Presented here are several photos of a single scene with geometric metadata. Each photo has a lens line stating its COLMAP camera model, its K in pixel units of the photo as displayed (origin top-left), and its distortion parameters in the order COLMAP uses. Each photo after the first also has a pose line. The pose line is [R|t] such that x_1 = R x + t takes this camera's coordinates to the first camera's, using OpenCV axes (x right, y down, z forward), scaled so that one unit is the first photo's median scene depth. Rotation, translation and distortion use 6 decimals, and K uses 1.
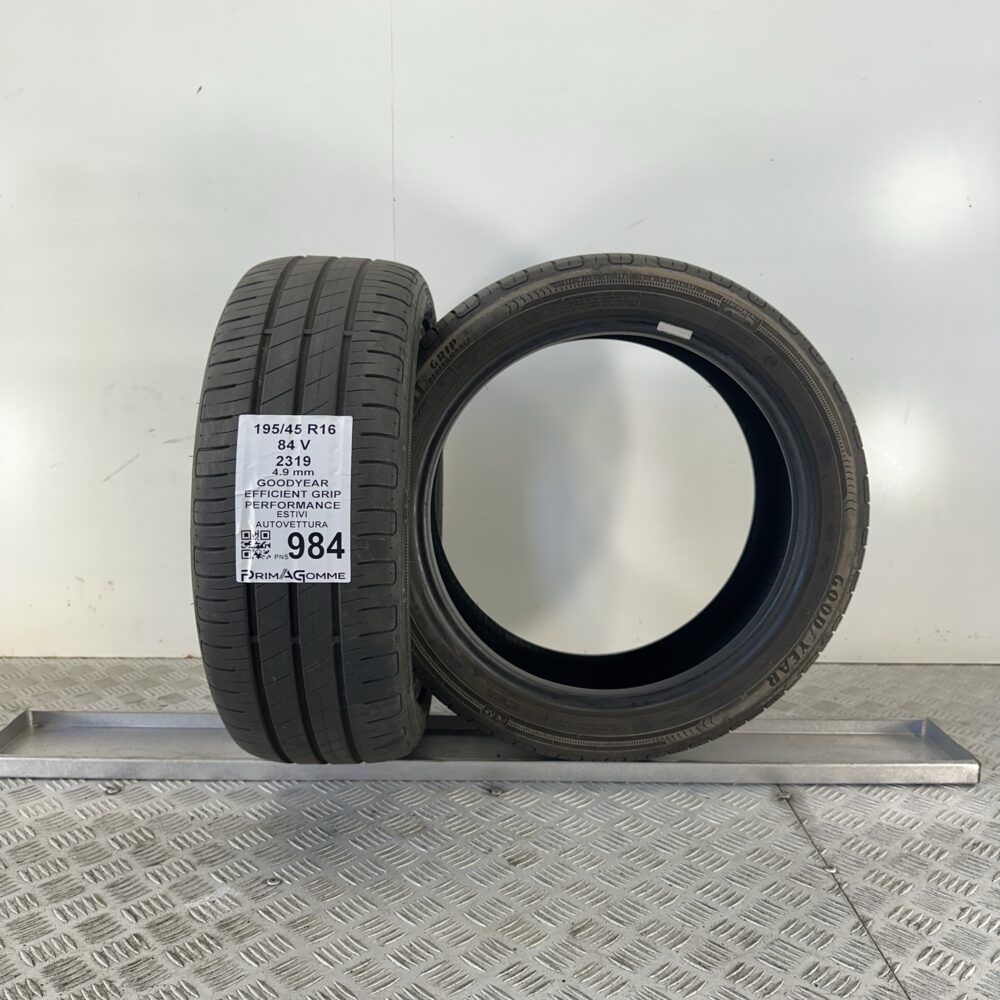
lens RADIAL K [[984.3, 0, 507.8], [0, 984.3, 498.1], [0, 0, 1]] dist [-0.013366, 0.000000]
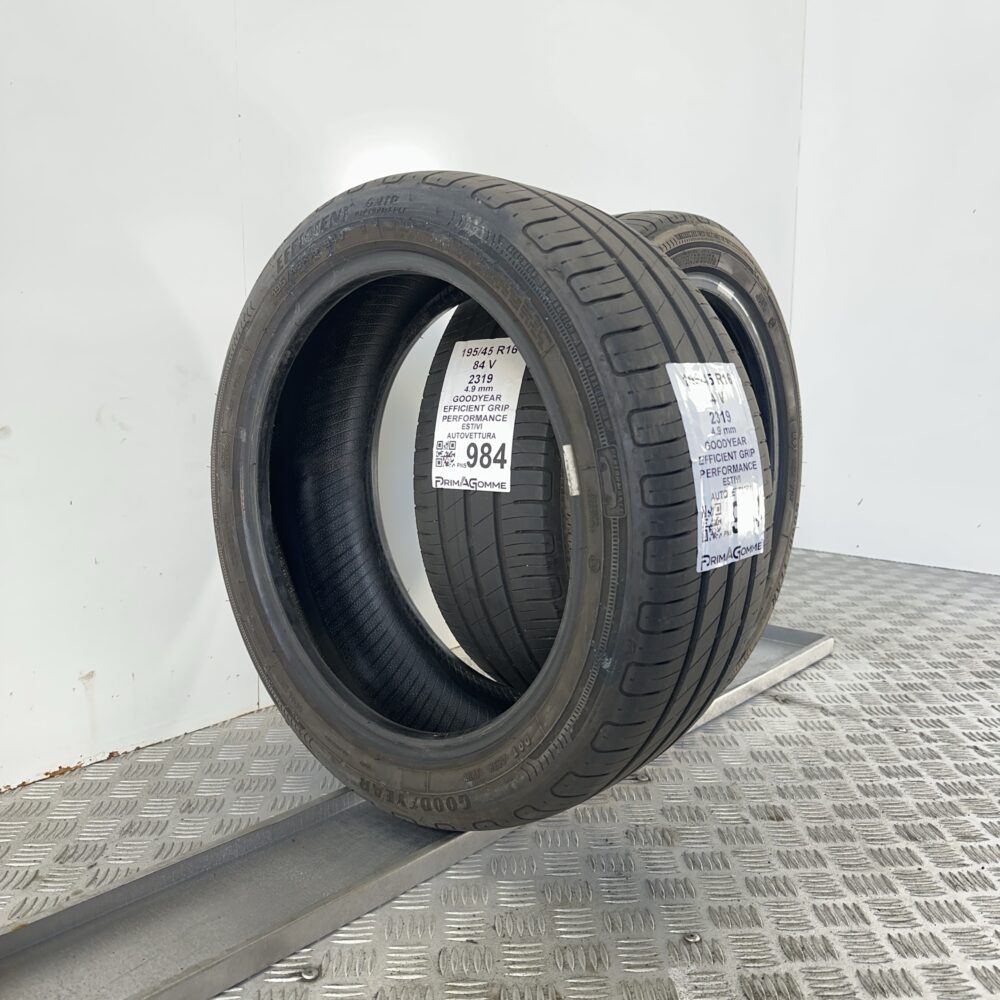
lens RADIAL K [[984.3, 0, 498.9], [0, 984.3, 500.8], [0, 0, 1]] dist [-0.013366, 0.000000]
pose [[0.736695, 0.043917, -0.674798, 0.536408], [-0.106050, 0.993044, -0.051149, 0.149540], [0.667858, 0.109244, 0.736228, 0.226897]]
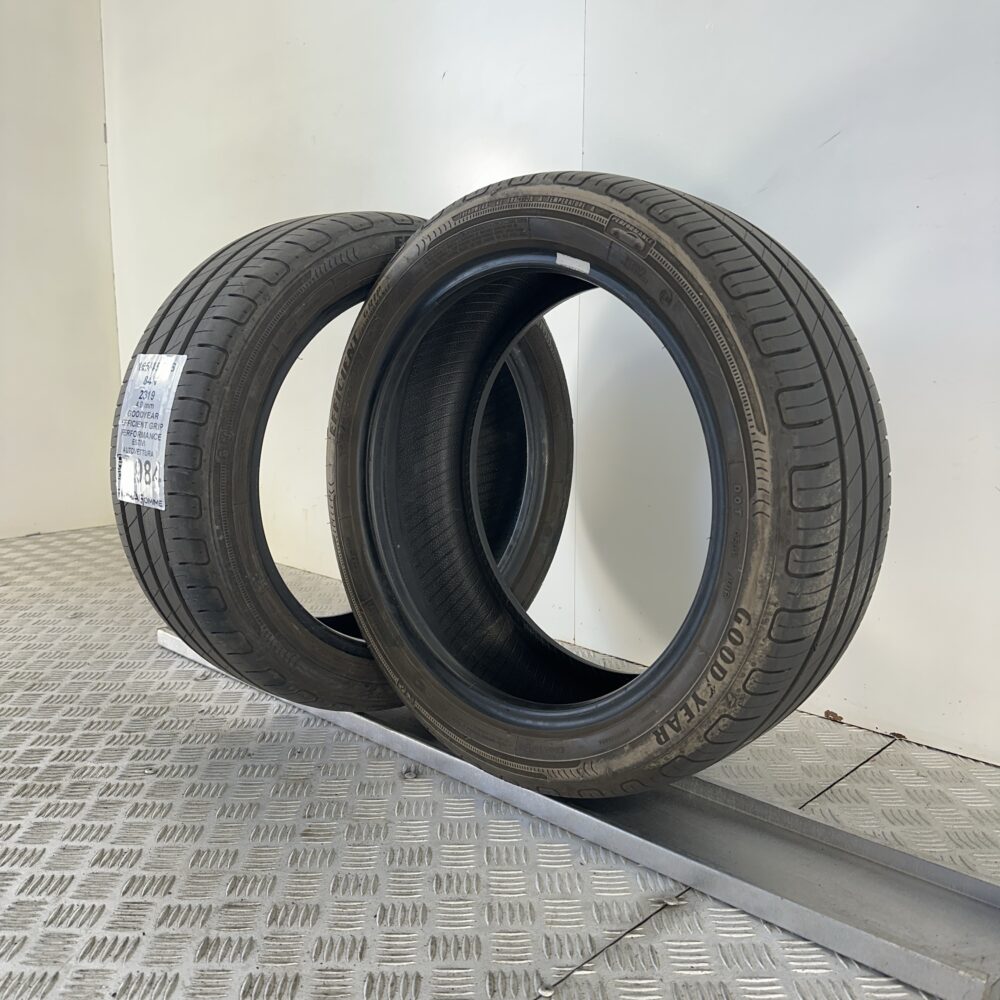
lens RADIAL K [[984.3, 0, 501.3], [0, 984.3, 500.9], [0, 0, 1]] dist [-0.013366, 0.000000]
pose [[0.712807, 0.105838, -0.693329, 0.847643], [-0.106203, 0.993437, 0.042464, -0.008823], [0.693273, 0.043365, 0.719369, 0.483792]]
